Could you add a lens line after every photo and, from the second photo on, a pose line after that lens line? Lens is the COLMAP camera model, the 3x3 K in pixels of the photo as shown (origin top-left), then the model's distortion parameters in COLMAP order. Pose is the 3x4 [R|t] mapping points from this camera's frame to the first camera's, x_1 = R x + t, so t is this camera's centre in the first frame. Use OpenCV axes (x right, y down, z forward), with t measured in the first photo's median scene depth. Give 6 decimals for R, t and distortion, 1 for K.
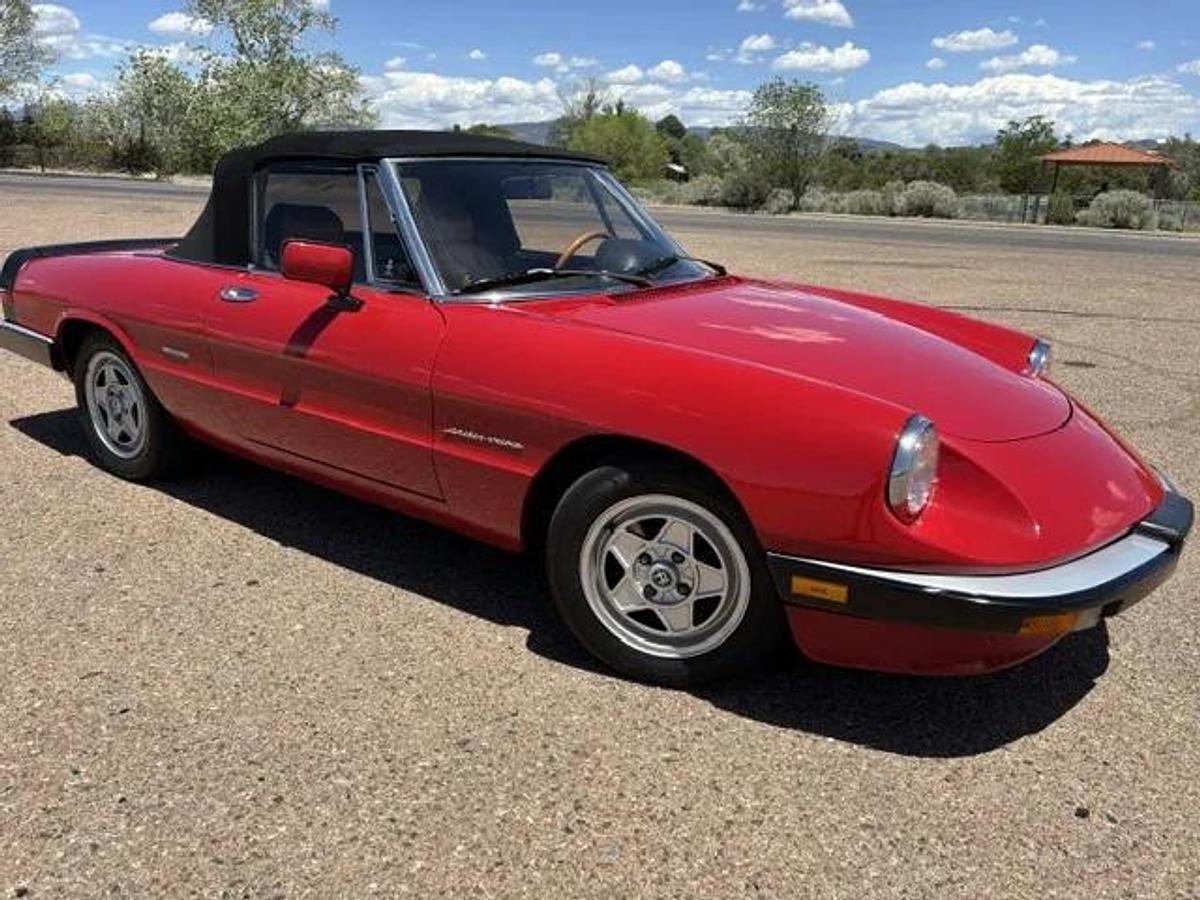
lens RADIAL K [[919.9, 0, 593.4], [0, 919.9, 456.7], [0, 0, 1]] dist [0.011252, 0.003589]
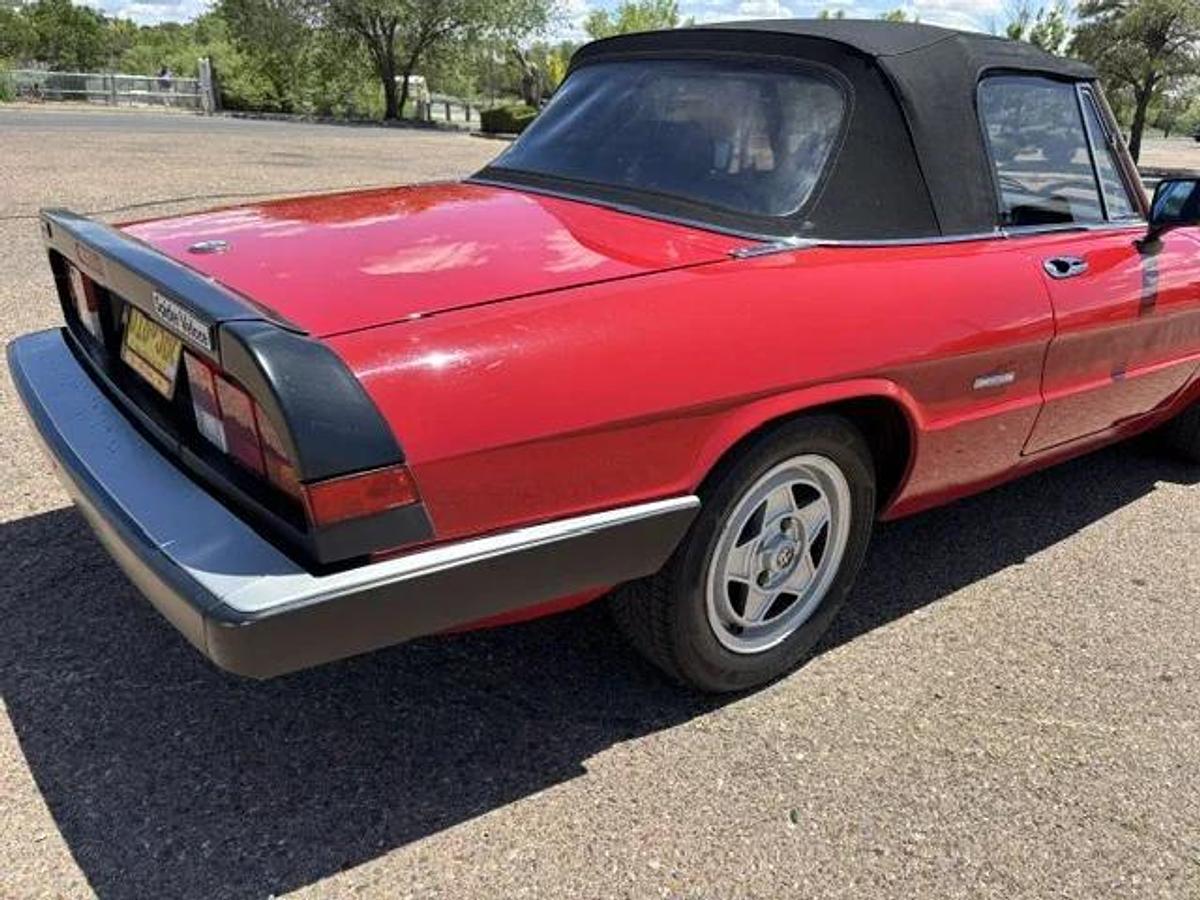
lens RADIAL K [[909.7, 0, 594.4], [0, 909.7, 455.9], [0, 0, 1]] dist [0.063822, -0.085133]
pose [[0.276885, -0.366627, 0.888212, -1.107246], [0.239319, 0.921535, 0.305778, -0.323927], [-0.930624, 0.127900, 0.342899, 1.040884]]
